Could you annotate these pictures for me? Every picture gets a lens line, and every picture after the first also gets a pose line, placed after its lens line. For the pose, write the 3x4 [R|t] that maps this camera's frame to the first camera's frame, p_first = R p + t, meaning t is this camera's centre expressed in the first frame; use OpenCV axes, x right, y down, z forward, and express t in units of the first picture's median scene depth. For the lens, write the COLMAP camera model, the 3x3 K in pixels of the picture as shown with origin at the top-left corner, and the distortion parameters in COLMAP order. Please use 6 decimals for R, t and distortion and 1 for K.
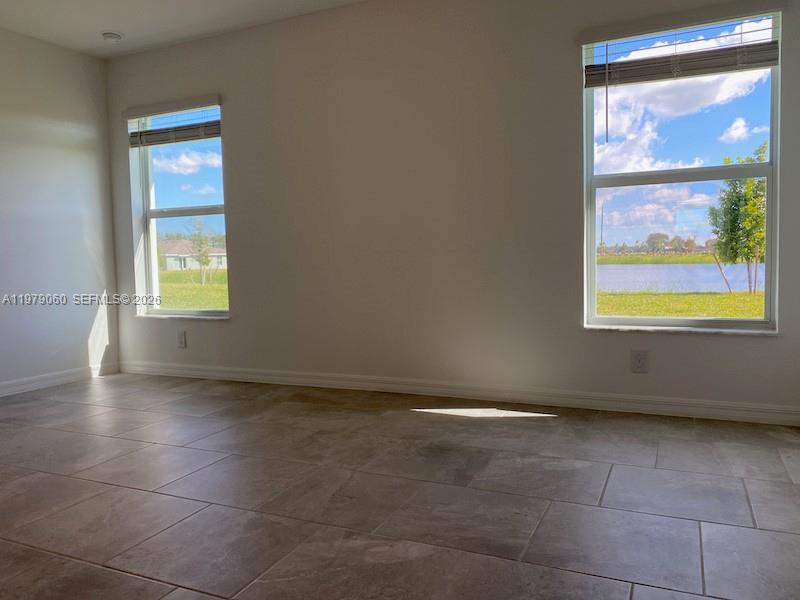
lens RADIAL K [[612.3, 0, 404.1], [0, 612.3, 301.0], [0, 0, 1]] dist [-0.016716, 0.005682]
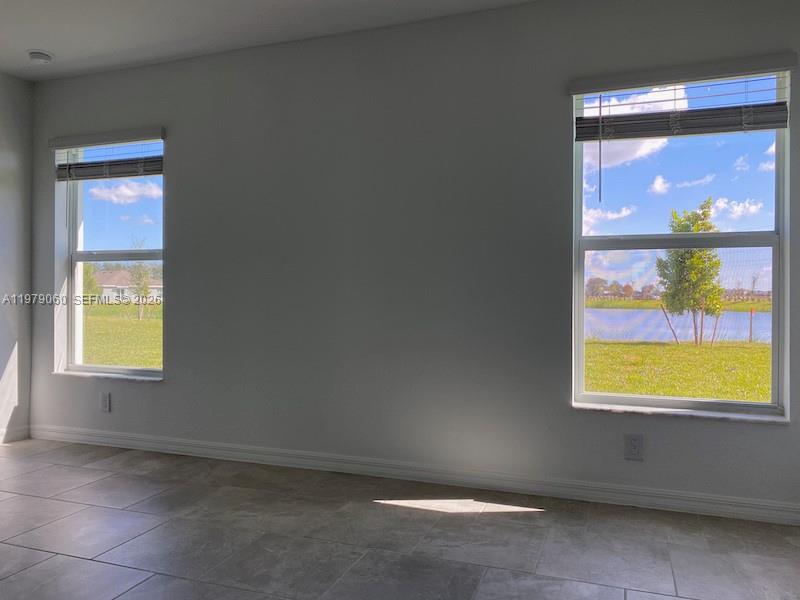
lens RADIAL K [[612.3, 0, 402.4], [0, 612.3, 298.9], [0, 0, 1]] dist [-0.016716, 0.005682]
pose [[0.996004, 0.026744, 0.085215, -0.029694], [-0.021180, 0.997625, -0.065543, -0.047541], [-0.086765, 0.063476, 0.994205, 0.126273]]
